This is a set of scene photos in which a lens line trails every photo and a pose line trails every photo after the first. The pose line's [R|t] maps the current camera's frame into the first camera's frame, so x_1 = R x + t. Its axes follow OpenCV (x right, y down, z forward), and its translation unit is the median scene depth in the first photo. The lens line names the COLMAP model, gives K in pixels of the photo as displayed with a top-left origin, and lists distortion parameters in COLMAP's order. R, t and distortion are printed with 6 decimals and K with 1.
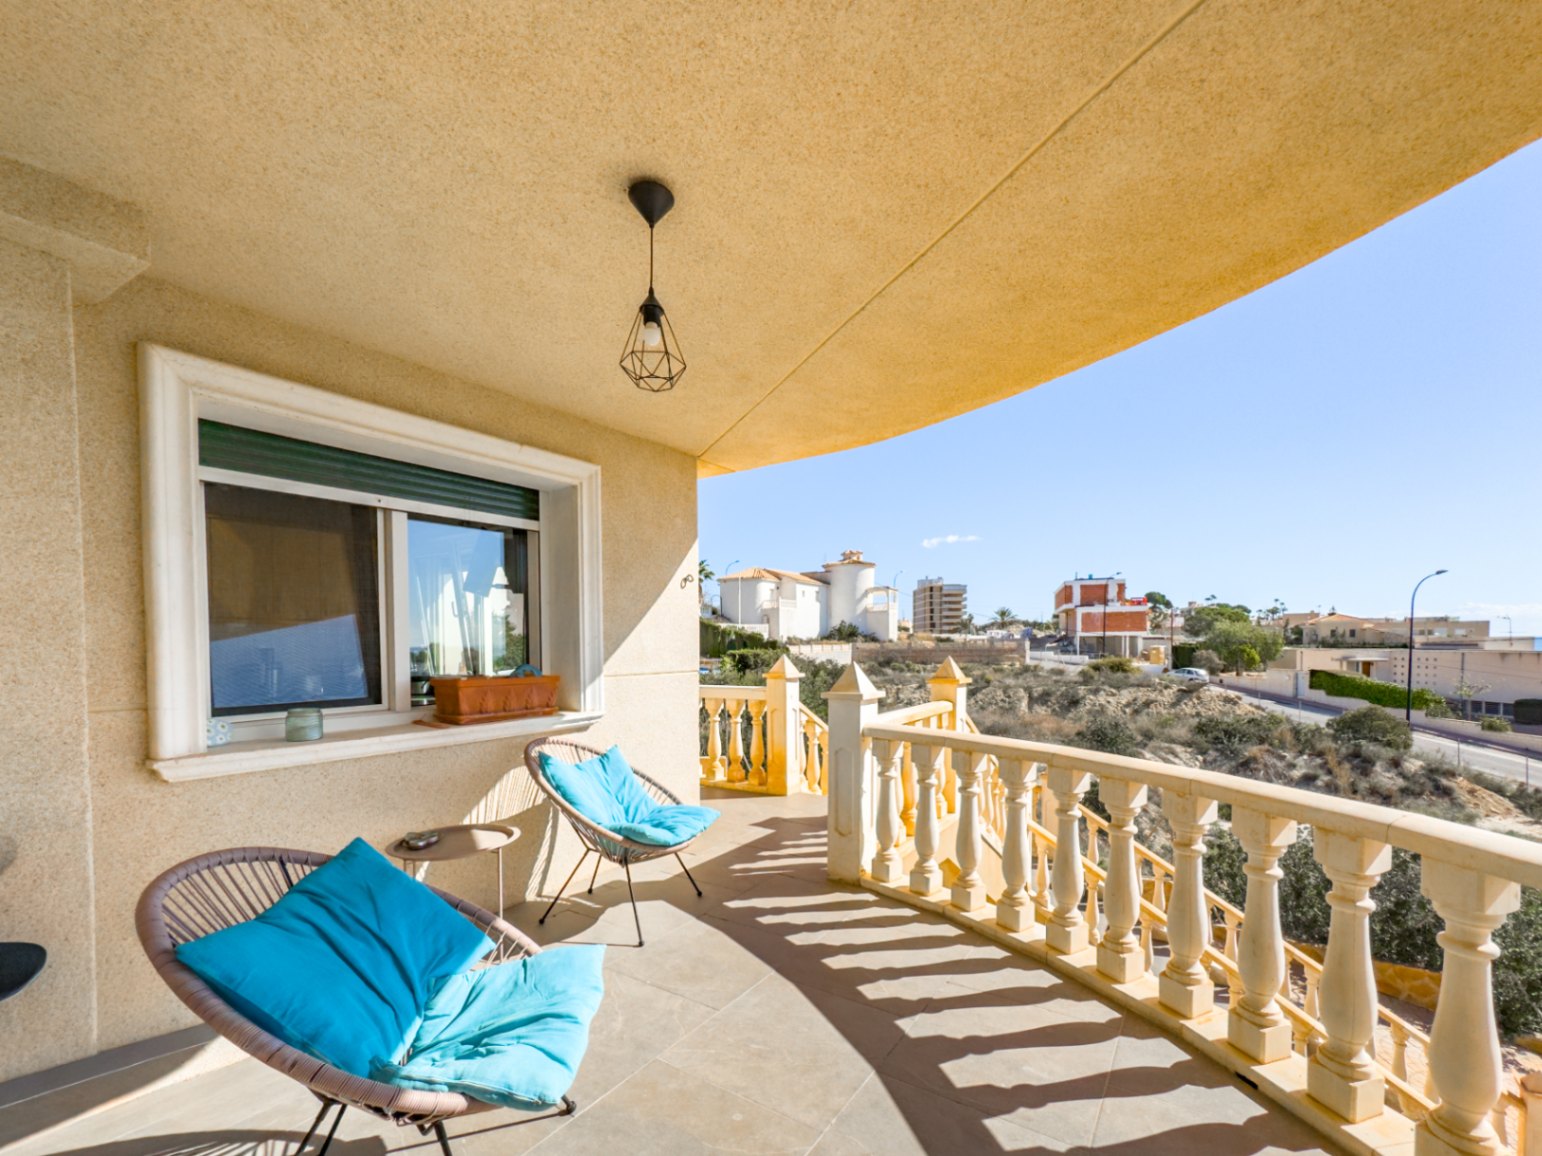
lens RADIAL K [[652.3, 0, 819.9], [0, 652.3, 666.2], [0, 0, 1]] dist [-0.002581, -0.000619]
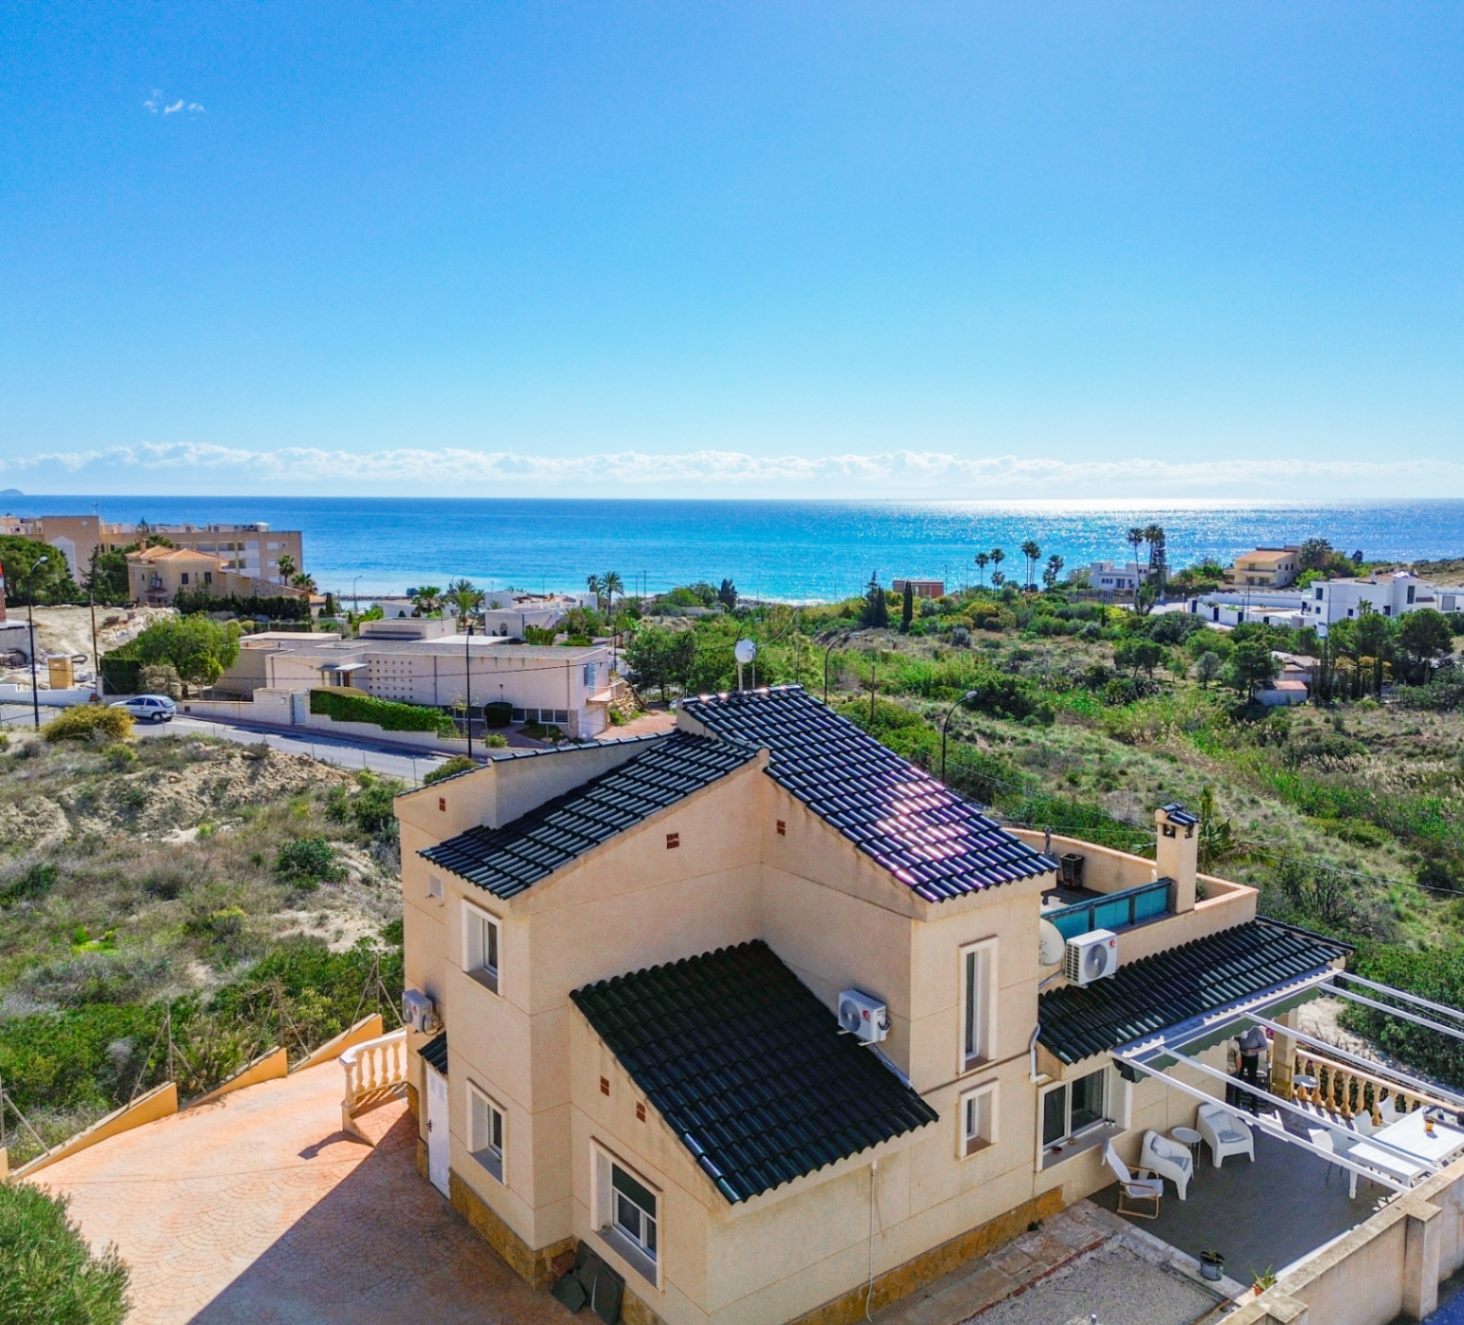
lens RADIAL K [[1279.2, 0, 775.2], [0, 1279.2, 665.7], [0, 0, 1]] dist [0.071044, -0.011823]
pose [[0.338005, -0.115158, 0.934072, -0.472012], [0.022219, 0.993186, 0.114406, -0.167574], [-0.940882, -0.017915, 0.338261, -0.077168]]
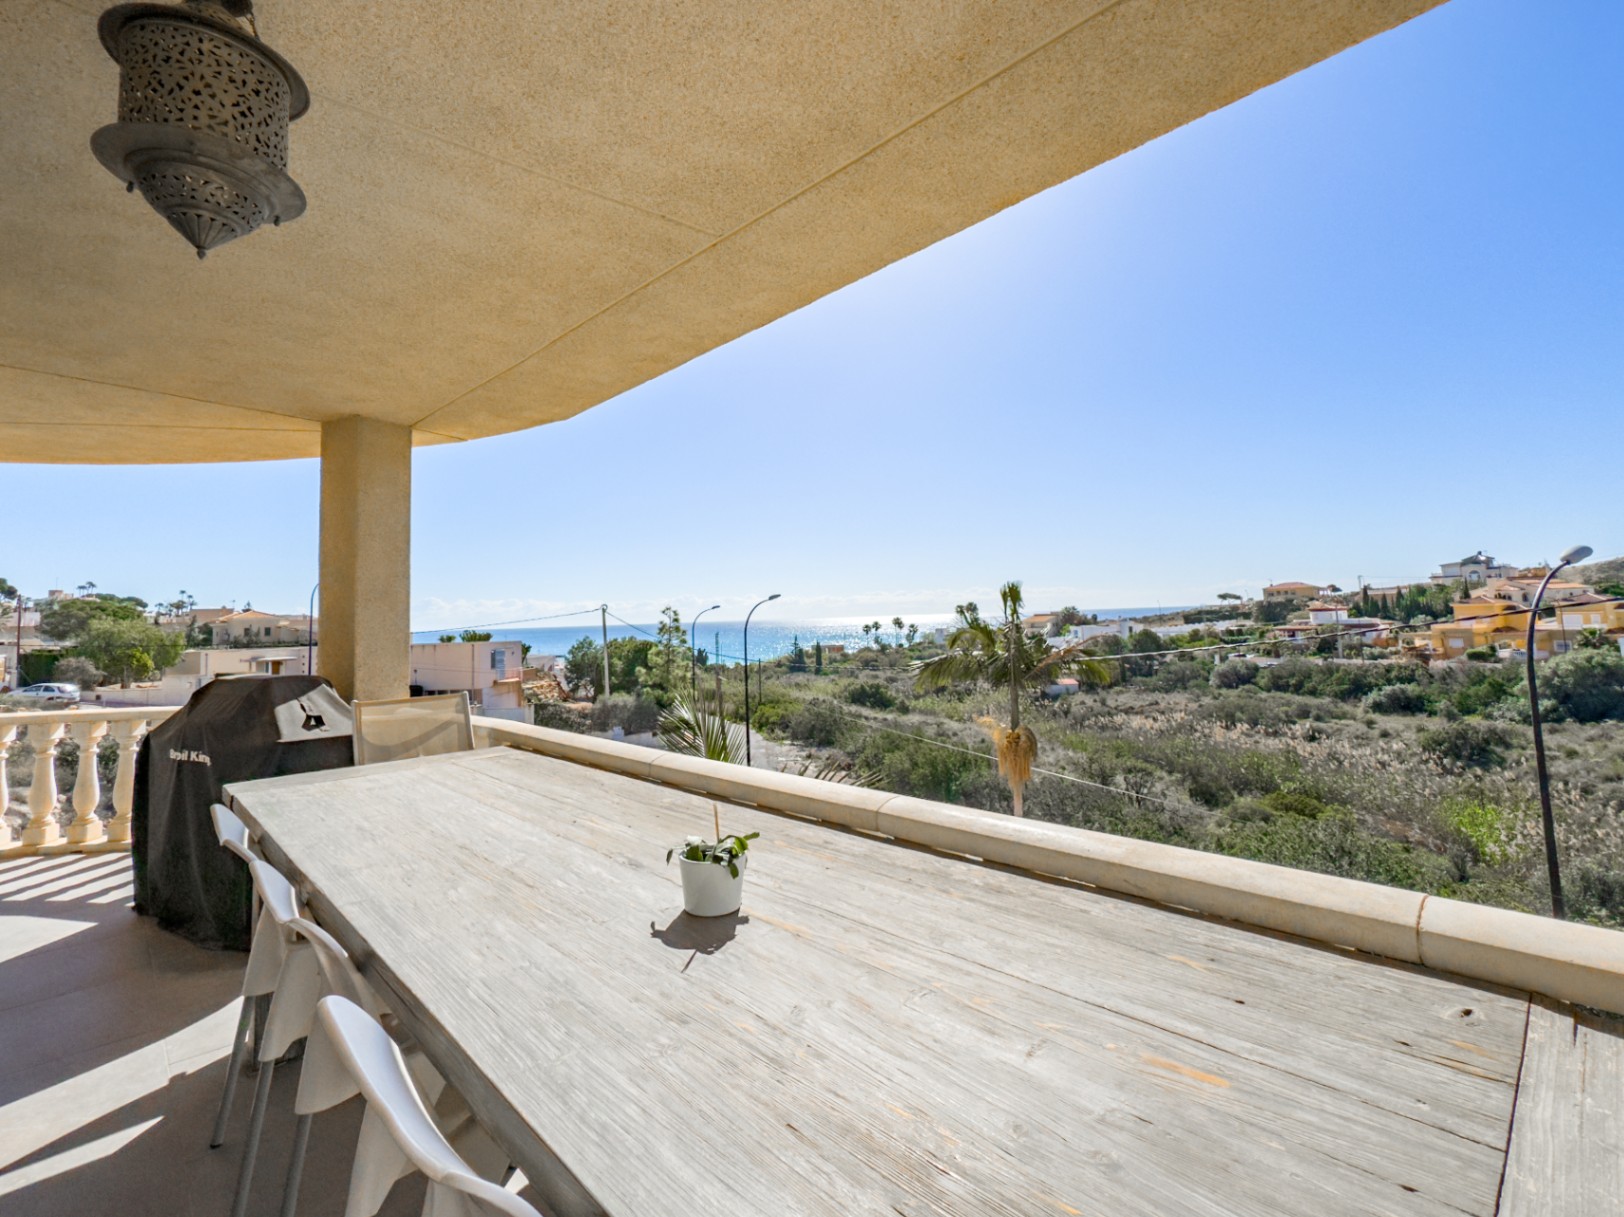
lens RADIAL K [[757.1, 0, 819.8], [0, 757.1, 562.8], [0, 0, 1]] dist [-0.001396, 0.000021]
pose [[0.259775, 0.070146, 0.963118, -0.036768], [0.066097, 0.993728, -0.090203, 0.002197], [-0.963404, 0.087092, 0.253509, -0.065543]]
